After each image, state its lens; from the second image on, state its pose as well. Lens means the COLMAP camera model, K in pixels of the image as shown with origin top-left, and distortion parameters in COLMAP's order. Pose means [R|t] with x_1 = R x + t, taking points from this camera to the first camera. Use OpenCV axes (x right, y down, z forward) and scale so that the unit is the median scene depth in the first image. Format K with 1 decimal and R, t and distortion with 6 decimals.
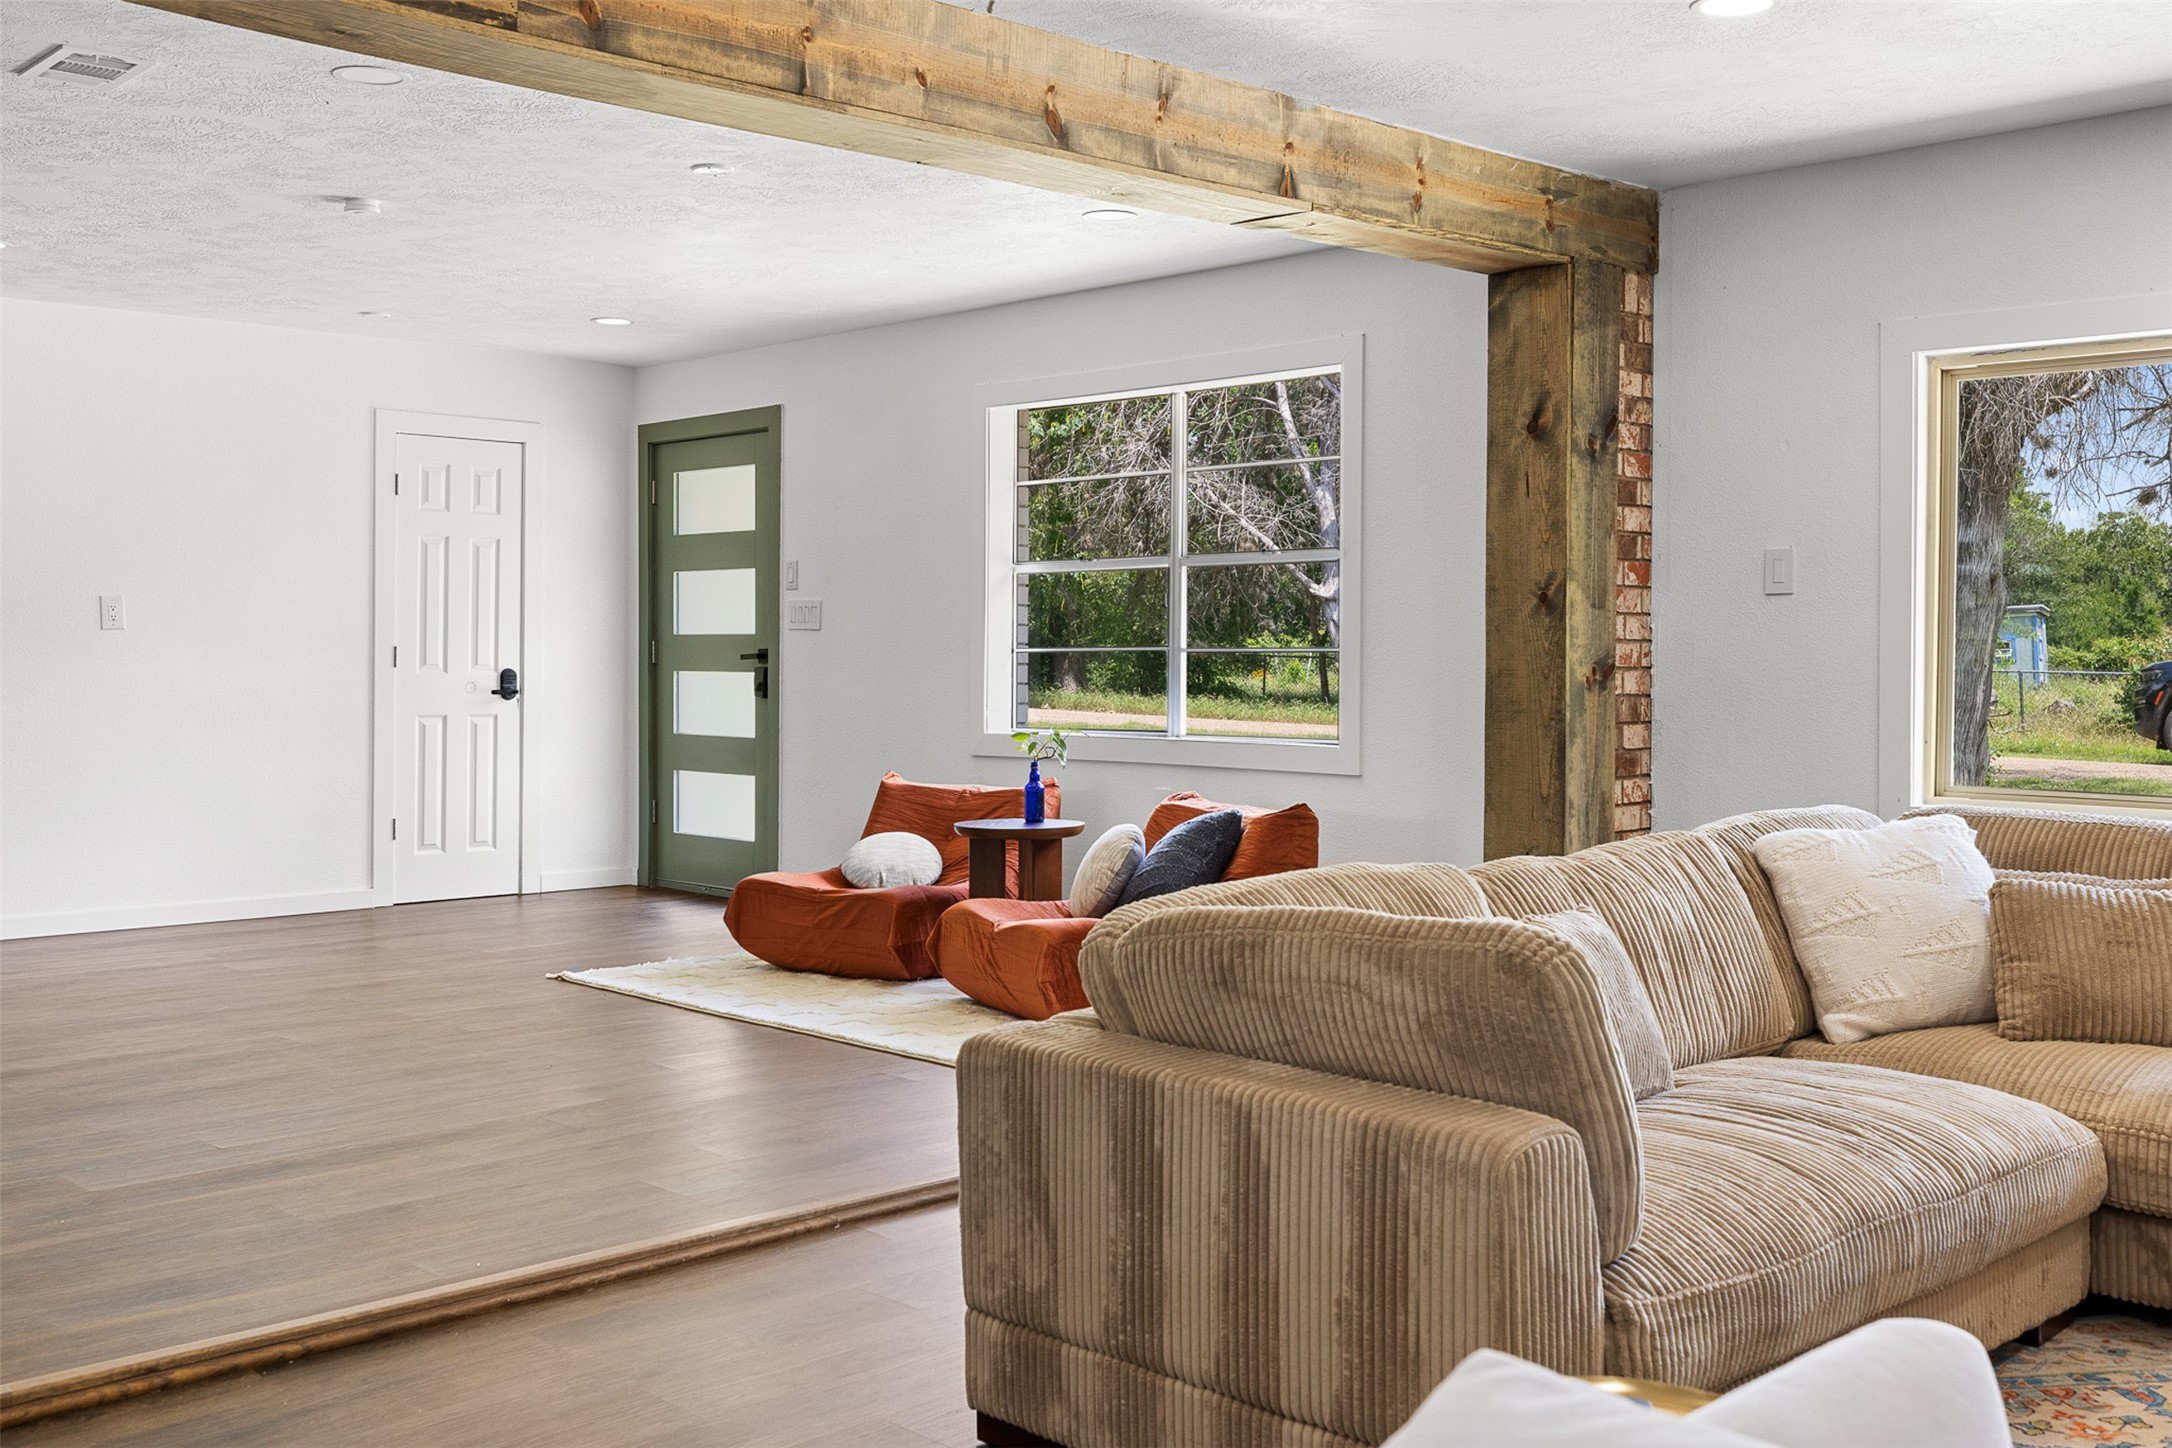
lens RADIAL K [[2118.7, 0, 1088.9], [0, 2118.7, 664.5], [0, 0, 1]] dist [0.004000, -0.009767]
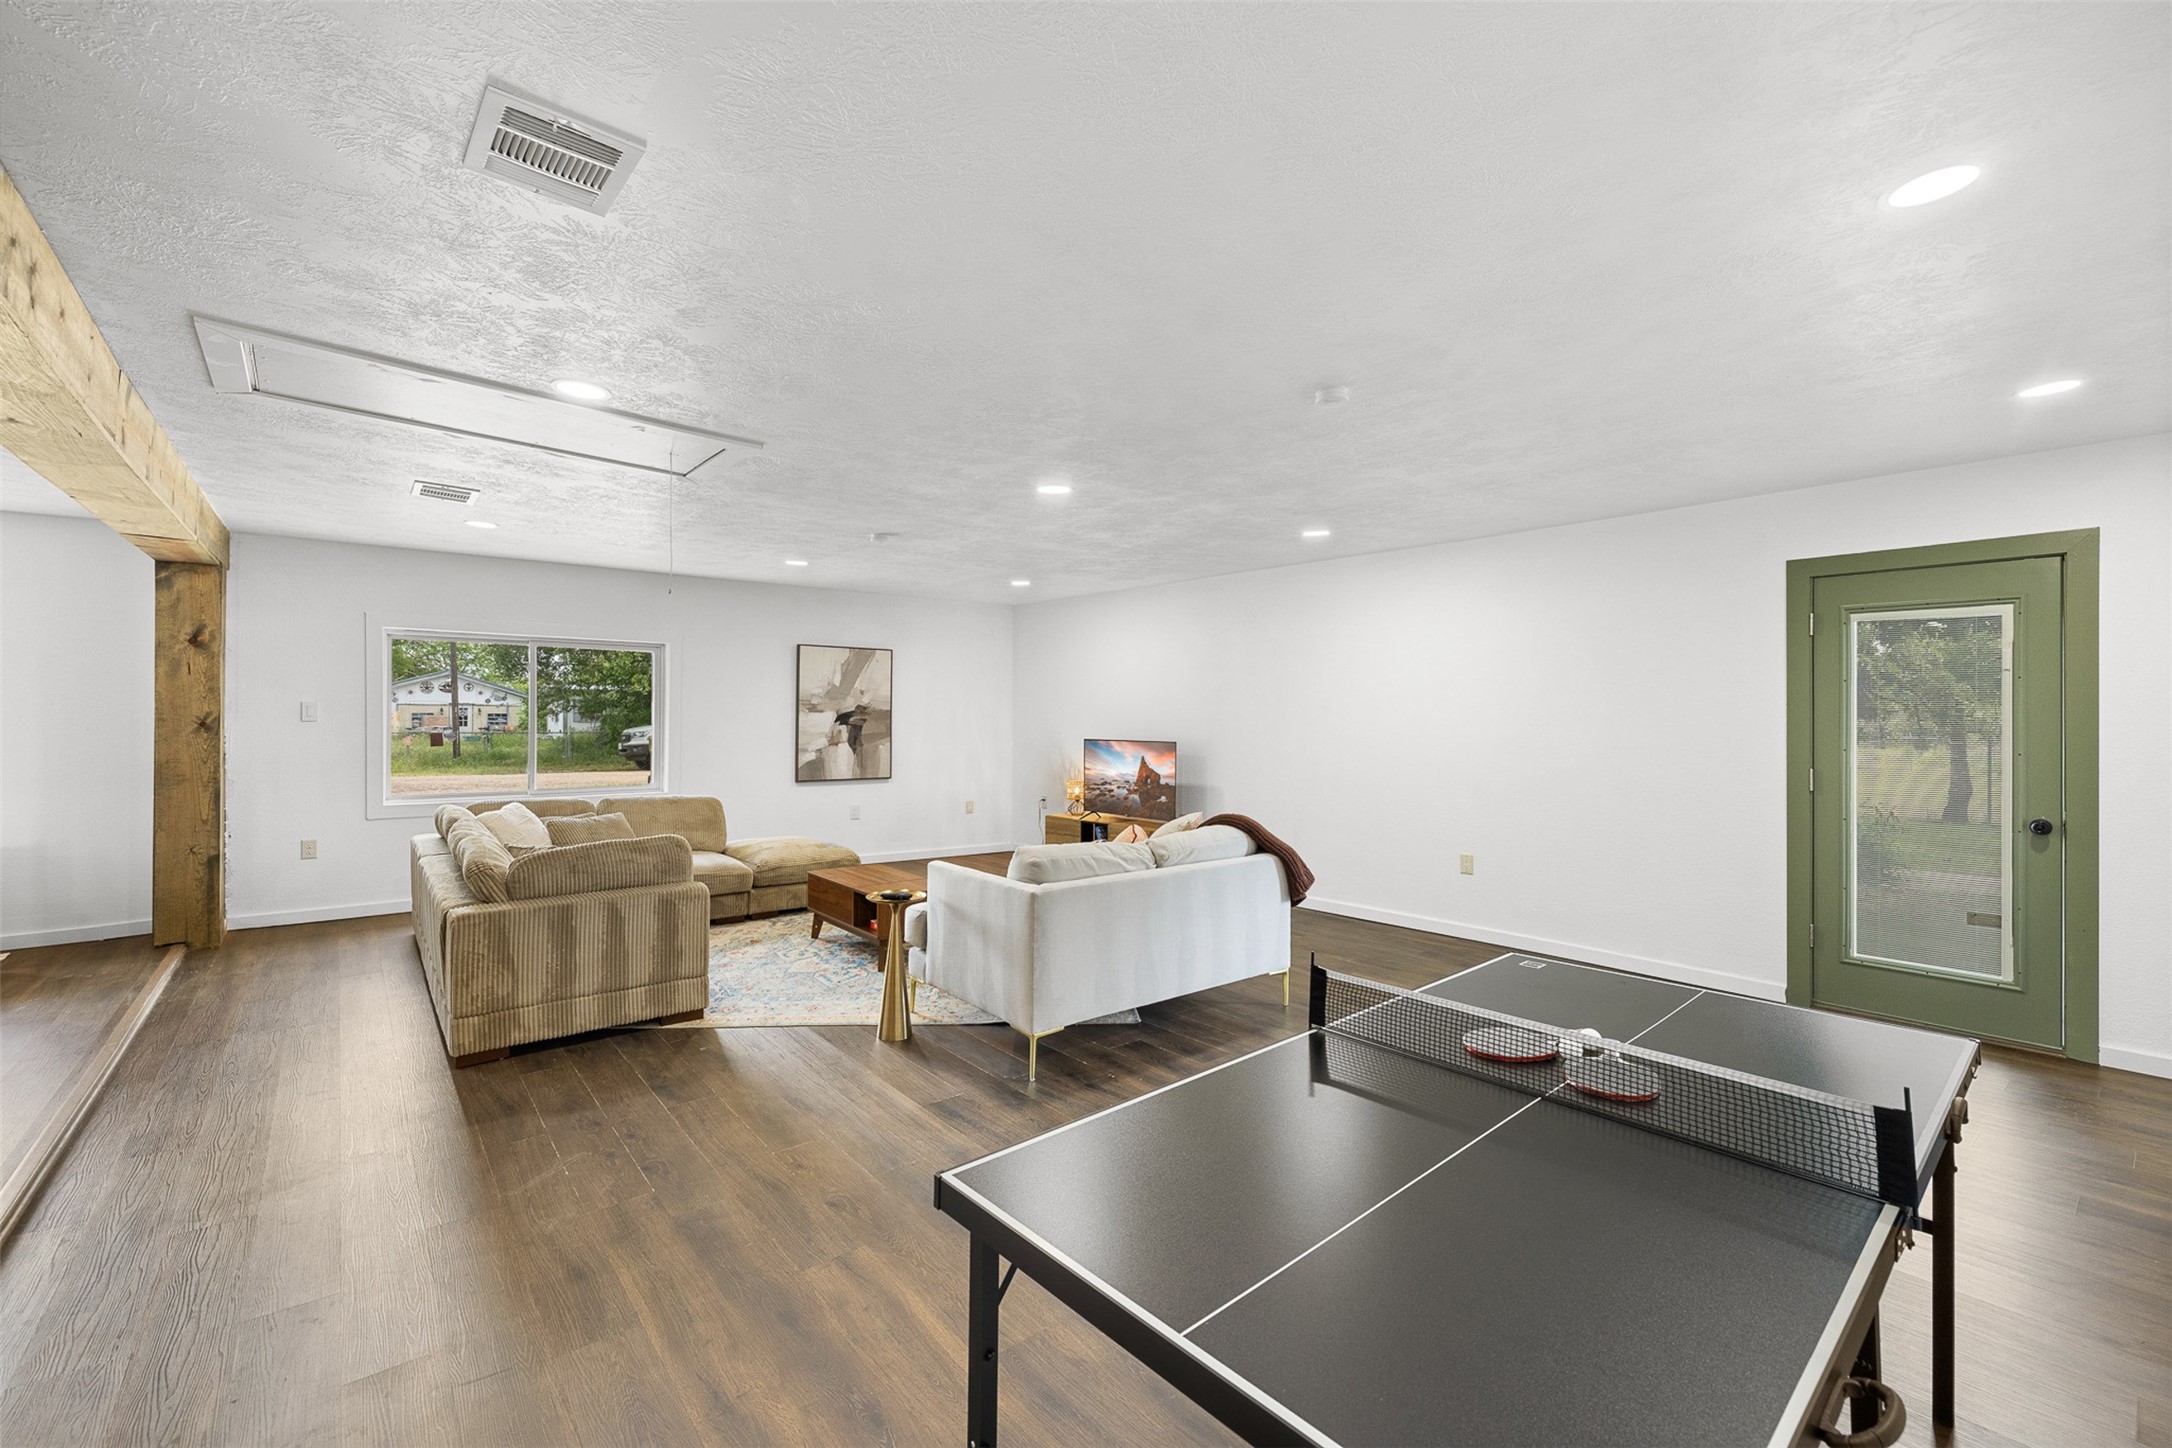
lens RADIAL K [[929.7, 0, 1086.0], [0, 929.7, 724.0], [0, 0, 1]] dist [0.000403, 0.000022]
pose [[0.072988, -0.014209, 0.997232, -0.614124], [0.002949, 0.999897, 0.014031, -0.040814], [-0.997328, 0.001917, 0.073023, 0.071969]]
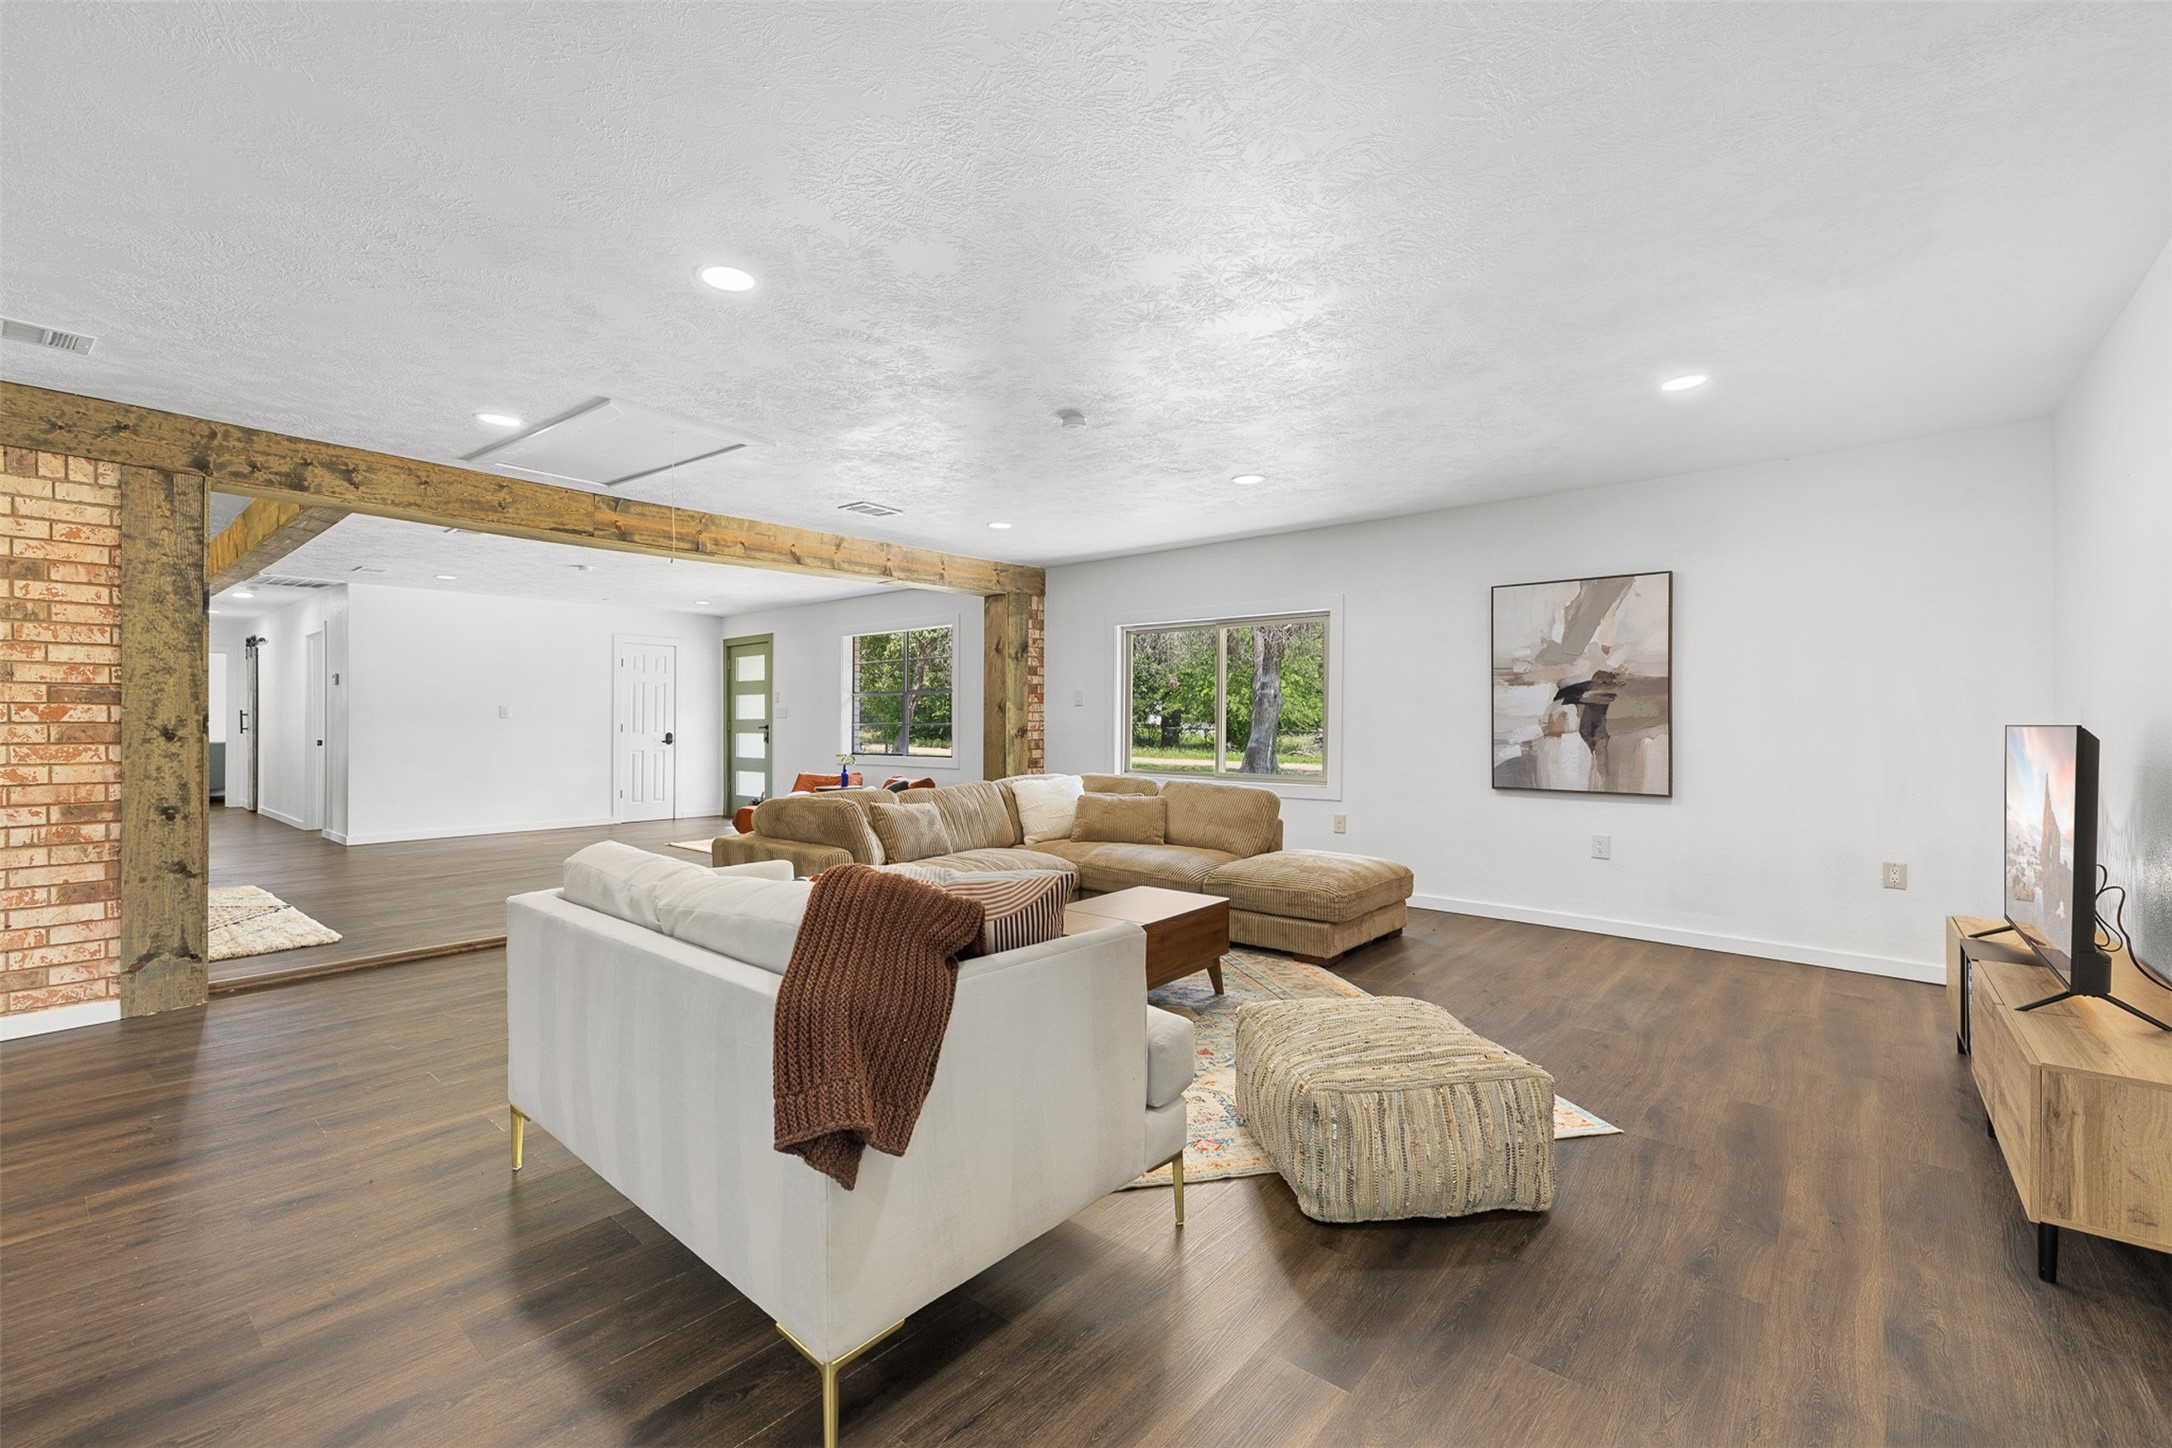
lens RADIAL K [[929.7, 0, 1086.0], [0, 929.7, 724.0], [0, 0, 1]] dist [0.000403, 0.000022]
pose [[0.996203, -0.003842, 0.086975, 0.216095], [0.004391, 0.999972, -0.006126, 0.001008], [-0.086949, 0.006485, 0.996192, -0.294172]]
